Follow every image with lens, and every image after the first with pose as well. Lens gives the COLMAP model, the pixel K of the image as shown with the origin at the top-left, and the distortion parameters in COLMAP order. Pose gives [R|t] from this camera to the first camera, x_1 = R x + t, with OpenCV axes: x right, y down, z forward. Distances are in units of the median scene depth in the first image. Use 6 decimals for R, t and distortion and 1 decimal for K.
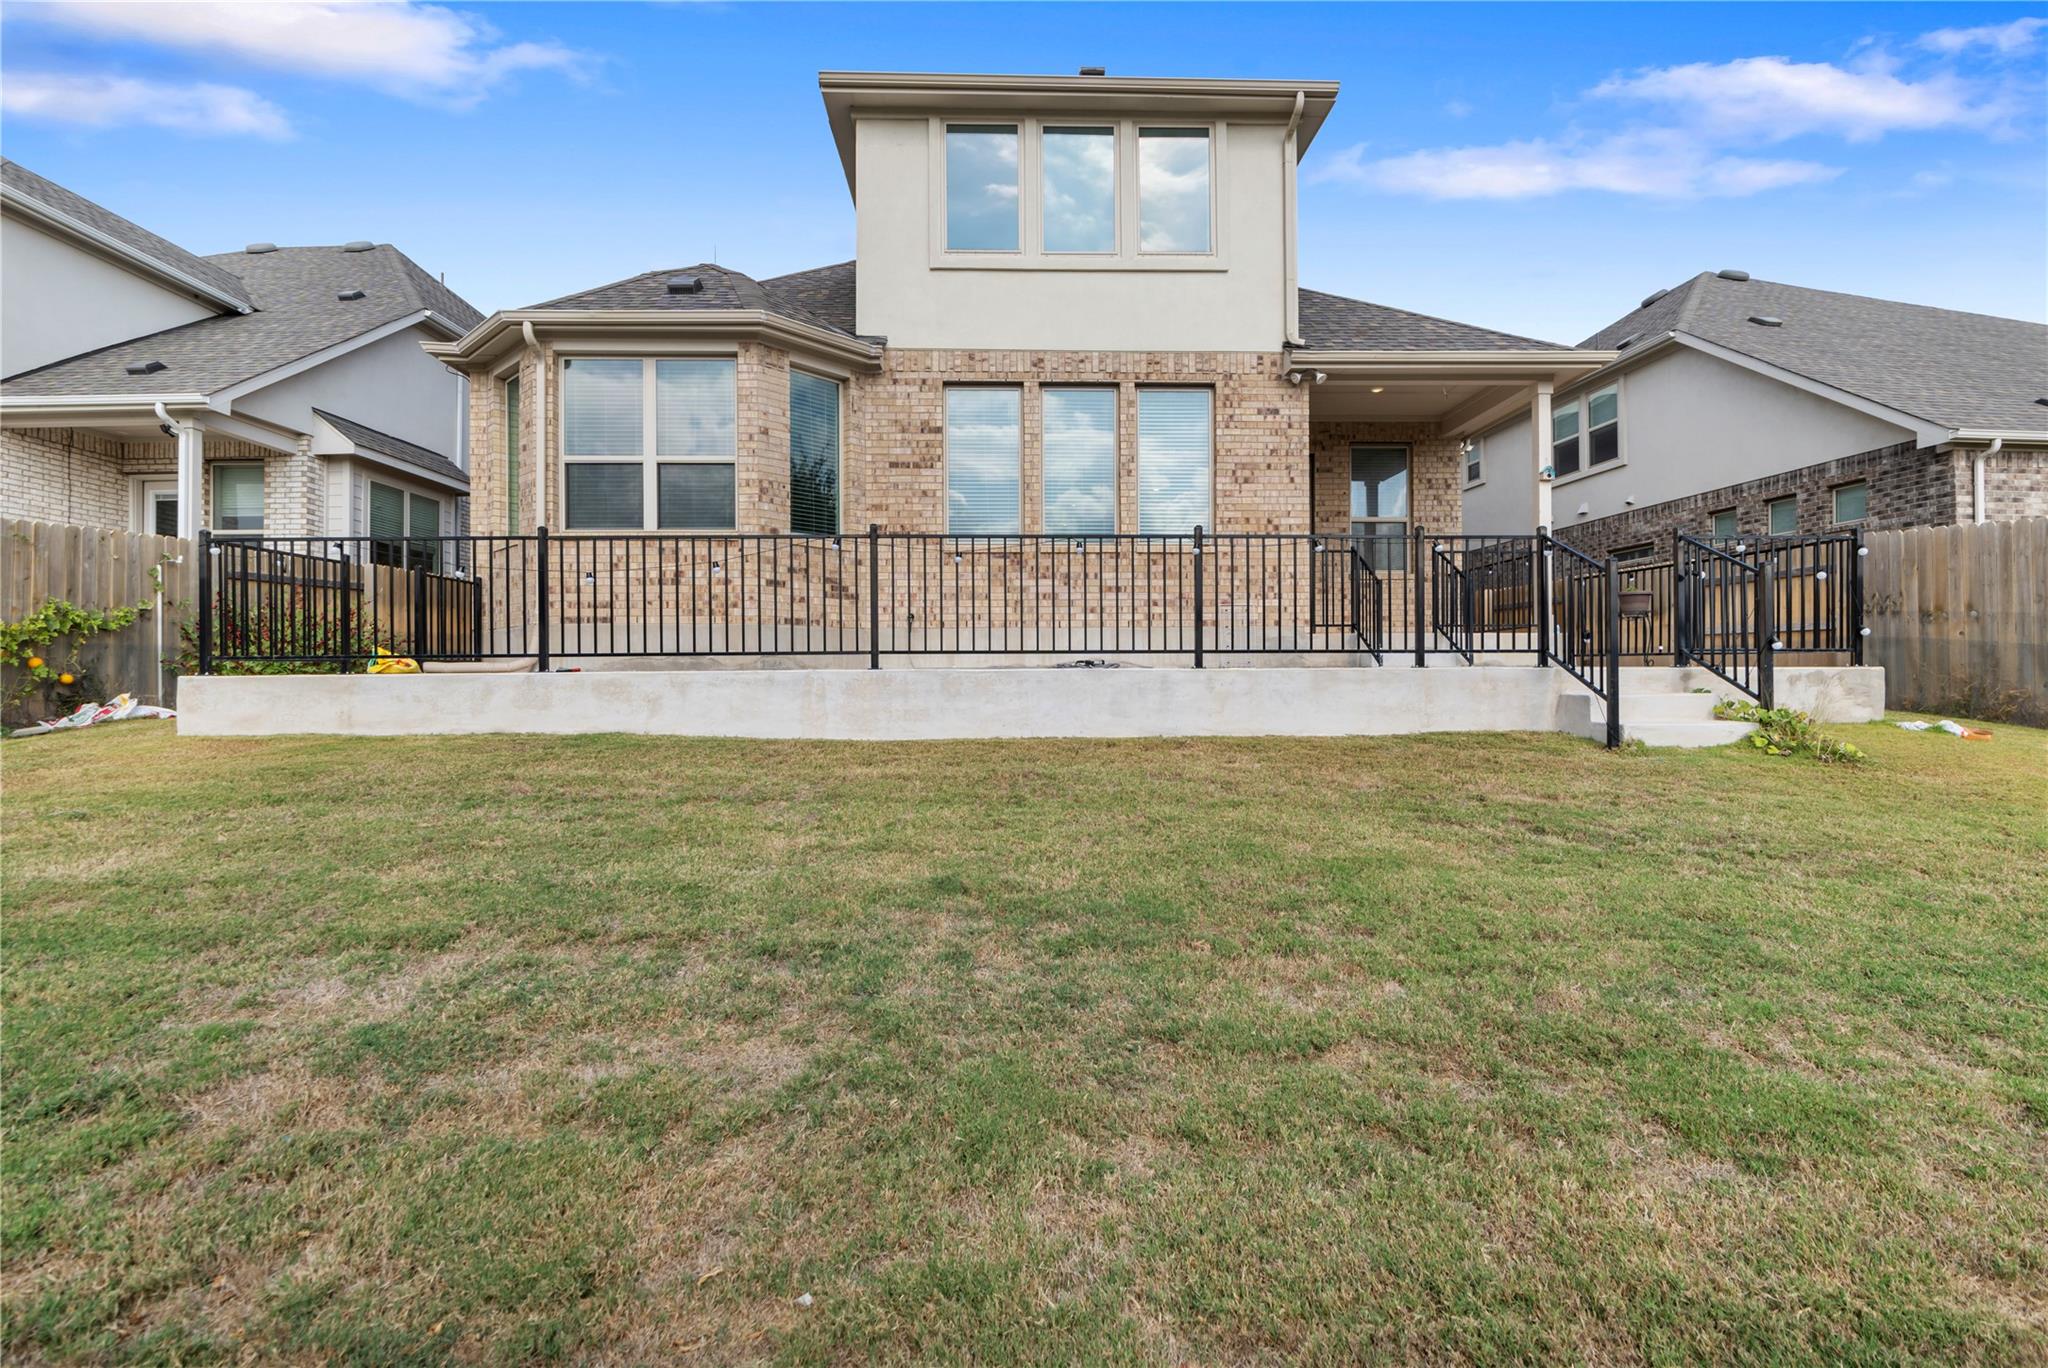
lens RADIAL K [[954.3, 0, 1007.5], [0, 954.3, 669.9], [0, 0, 1]] dist [0.001475, -0.006461]
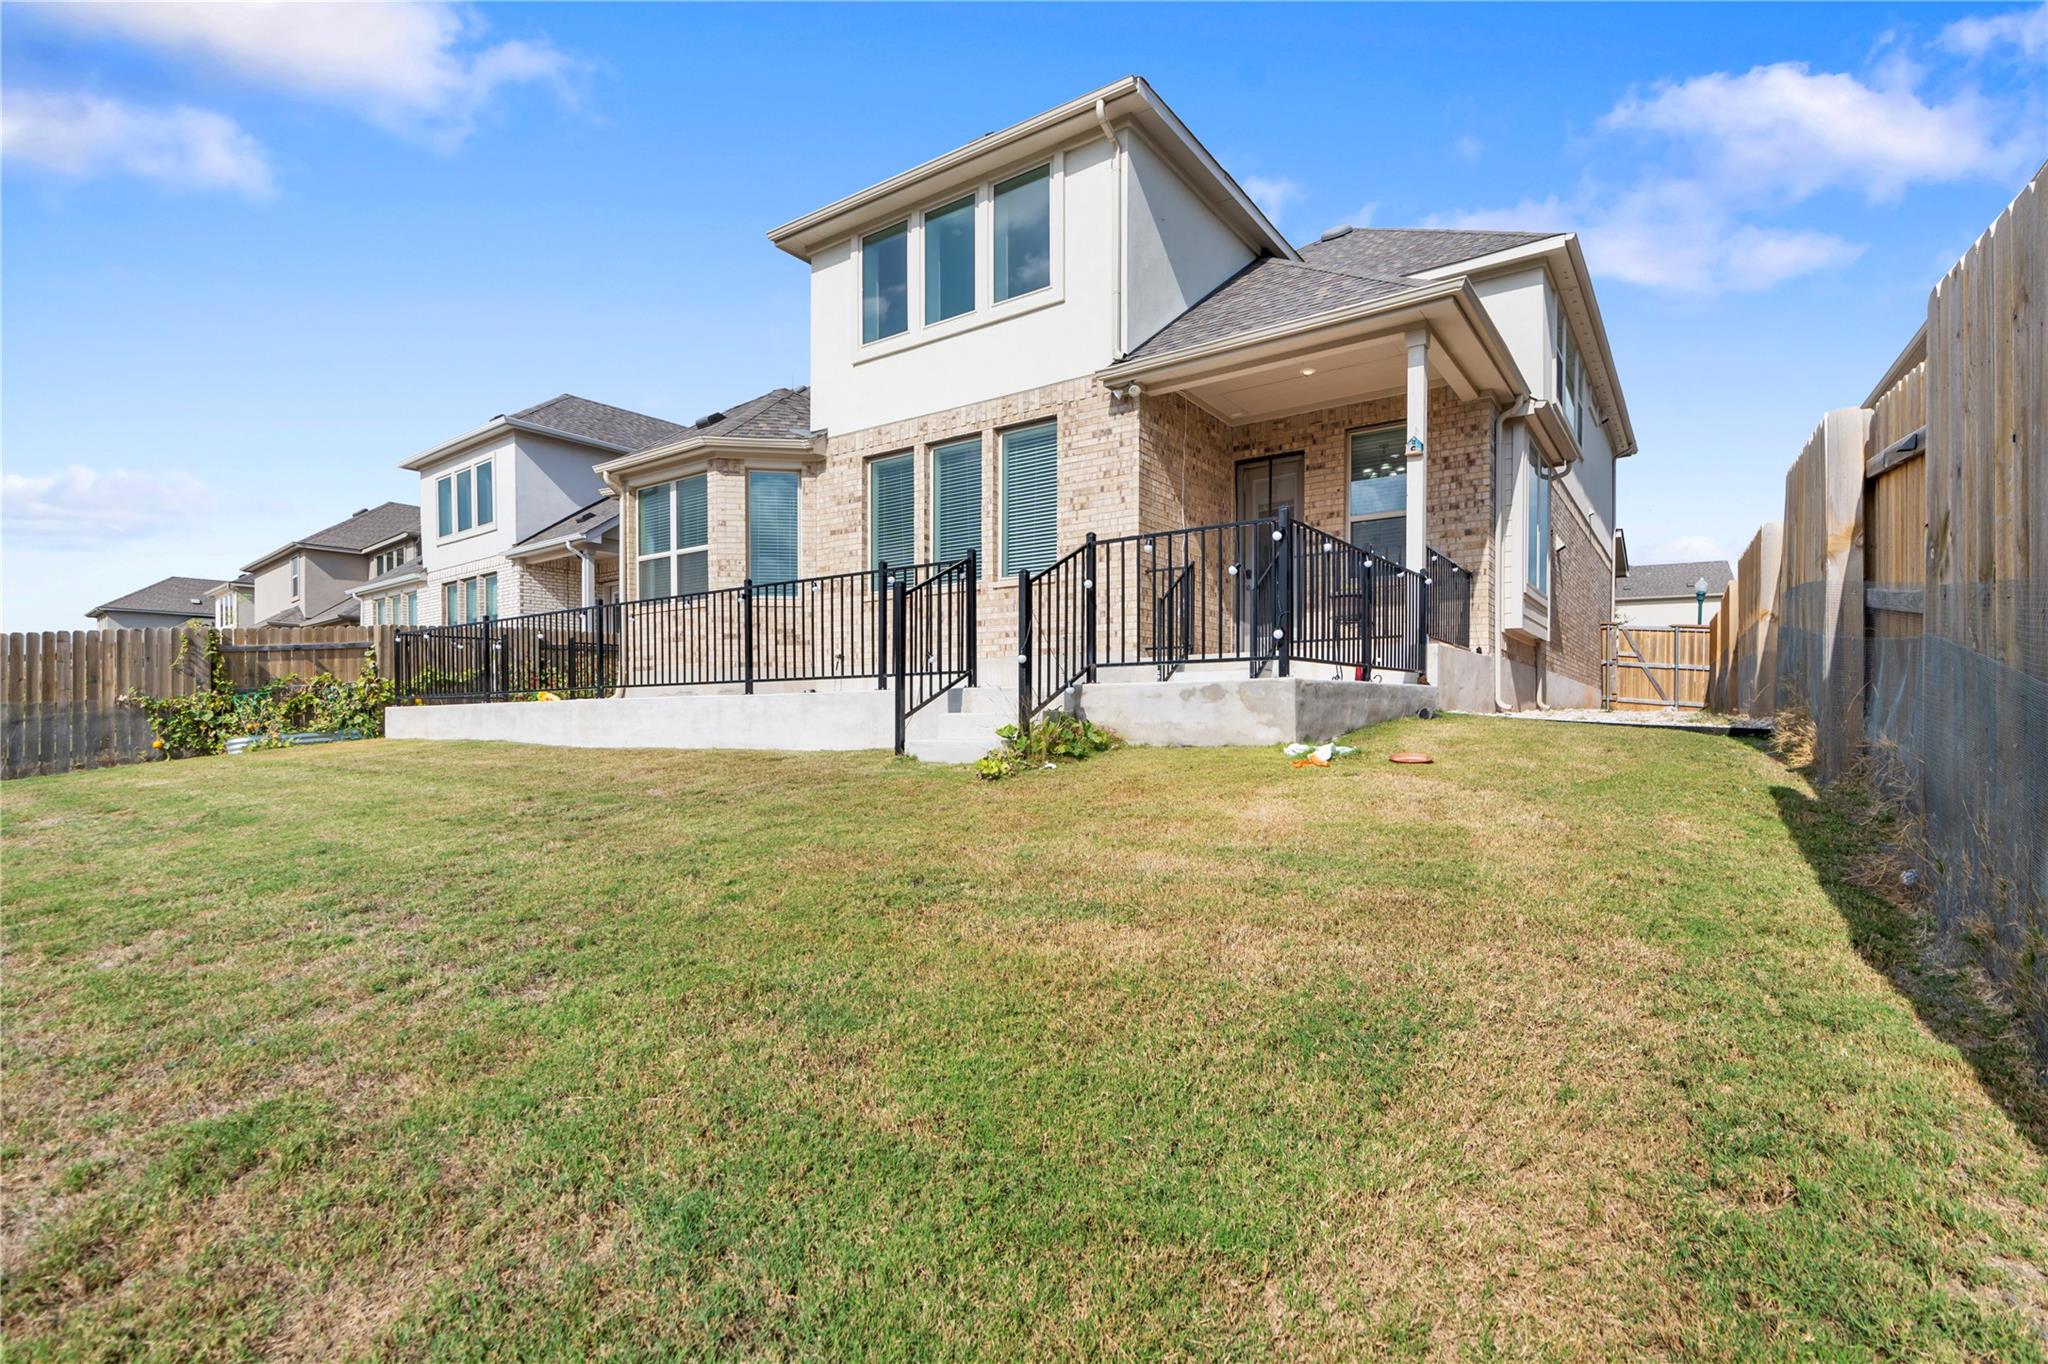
lens RADIAL K [[954.3, 0, 982.0], [0, 954.3, 731.1], [0, 0, 1]] dist [0.001475, -0.006461]
pose [[0.784841, 0.011765, -0.619586, 0.789899], [0.007168, 0.999581, 0.028059, 0.007663], [0.619656, -0.026463, 0.784427, 0.144431]]
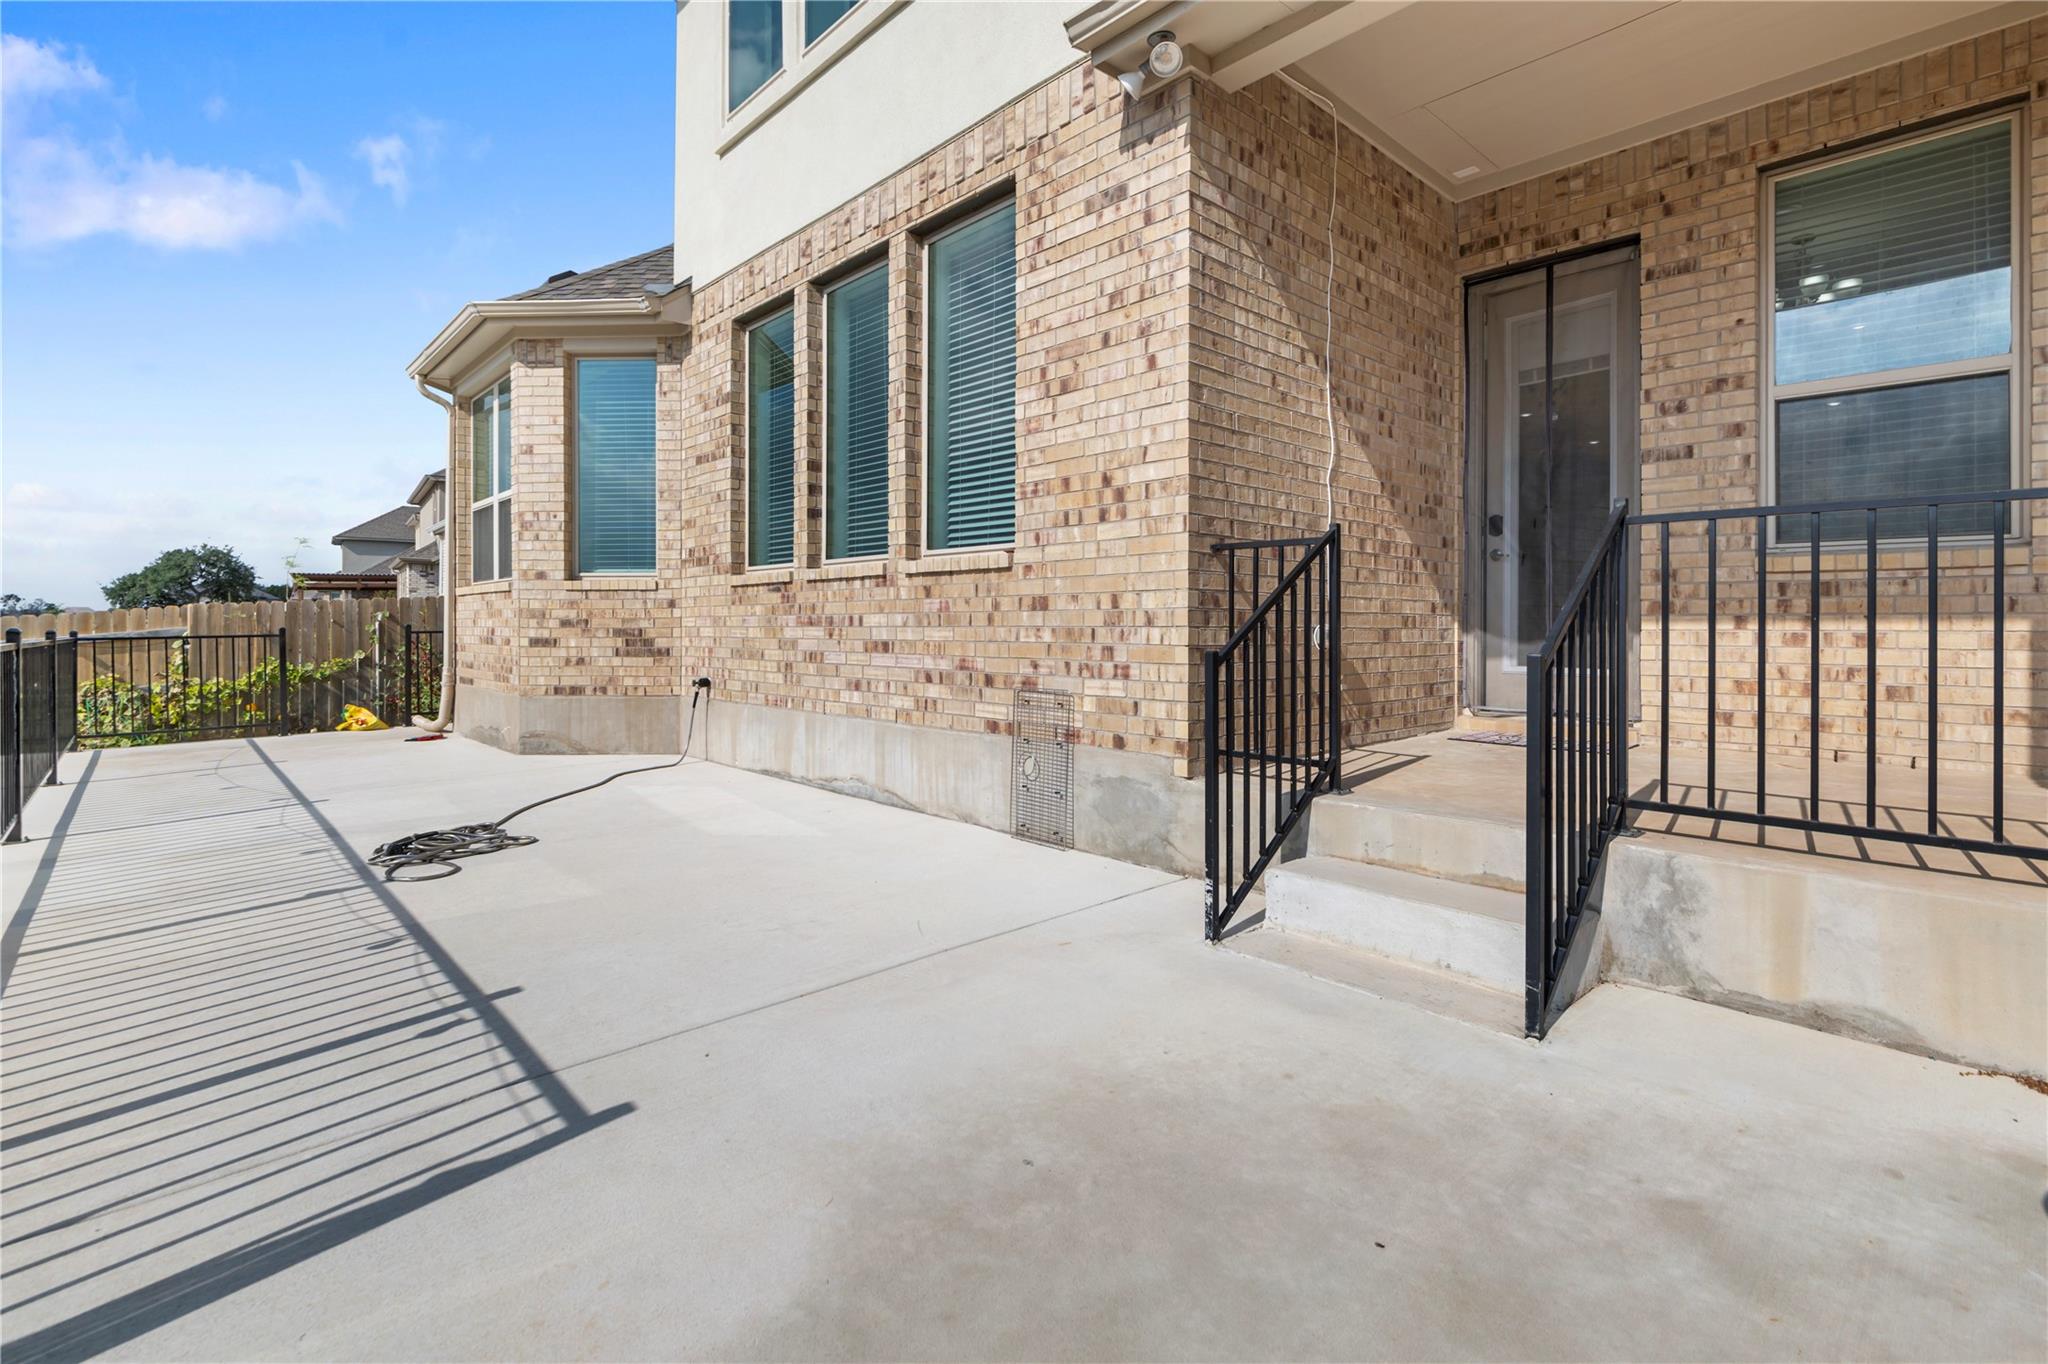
lens RADIAL K [[954.3, 0, 1016.8], [0, 954.3, 626.6], [0, 0, 1]] dist [0.001475, -0.006461]
pose [[0.660220, 0.002567, -0.751068, 0.544372], [0.007998, 0.999913, 0.010448, -0.099999], [0.751030, -0.012905, 0.660142, 0.712838]]
